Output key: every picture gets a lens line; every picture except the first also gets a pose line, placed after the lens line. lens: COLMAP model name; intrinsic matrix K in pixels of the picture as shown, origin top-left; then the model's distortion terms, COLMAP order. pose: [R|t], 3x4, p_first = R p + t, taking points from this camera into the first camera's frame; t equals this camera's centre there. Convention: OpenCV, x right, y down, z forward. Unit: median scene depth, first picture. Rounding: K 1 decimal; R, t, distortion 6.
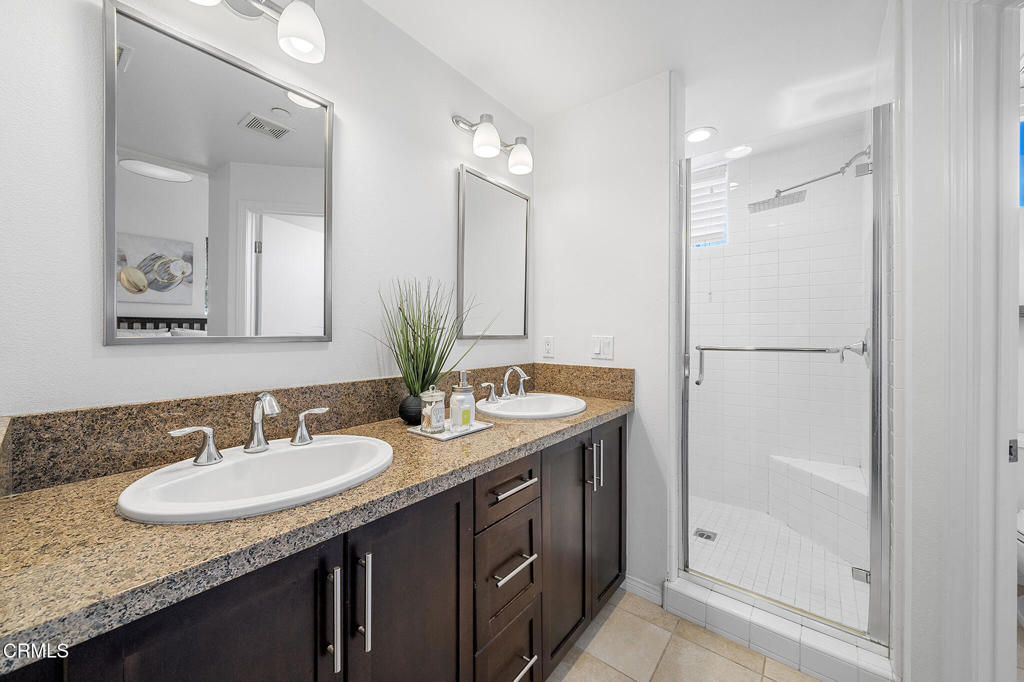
lens RADIAL K [[379.5, 0, 499.1], [0, 379.5, 339.4], [0, 0, 1]] dist [-0.001261, -0.000029]
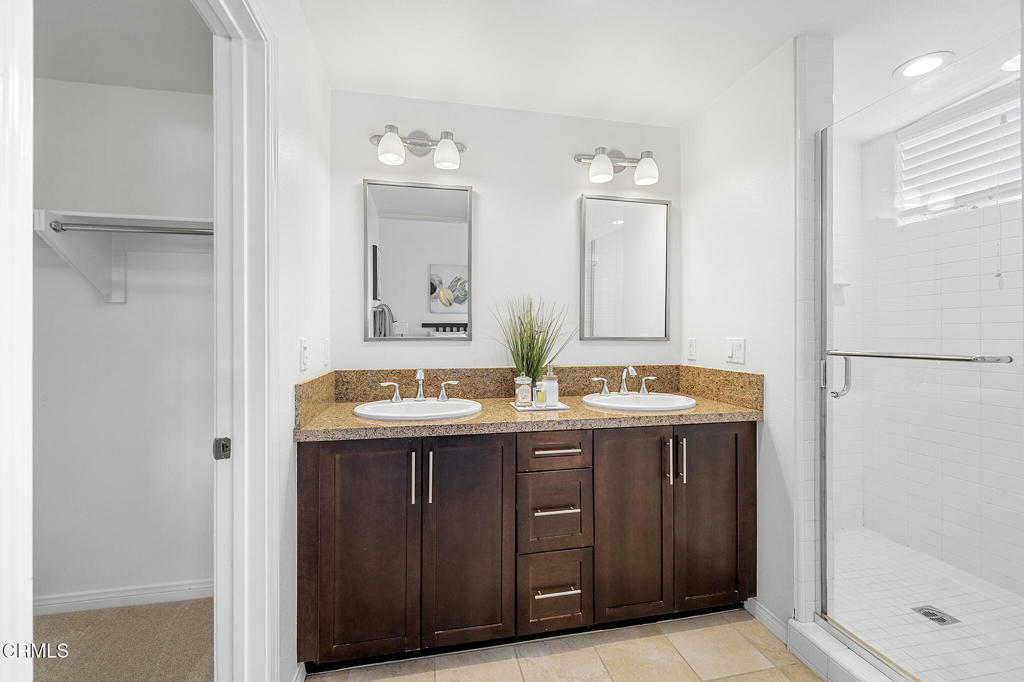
lens RADIAL K [[416.8, 0, 512.0], [0, 416.8, 341.0], [0, 0, 1]] dist [0.002704, 0.000287]
pose [[0.782440, 0.008839, -0.622663, 0.530081], [-0.008938, 0.999956, 0.002962, -0.000227], [0.622662, 0.003248, 0.782484, -0.160477]]
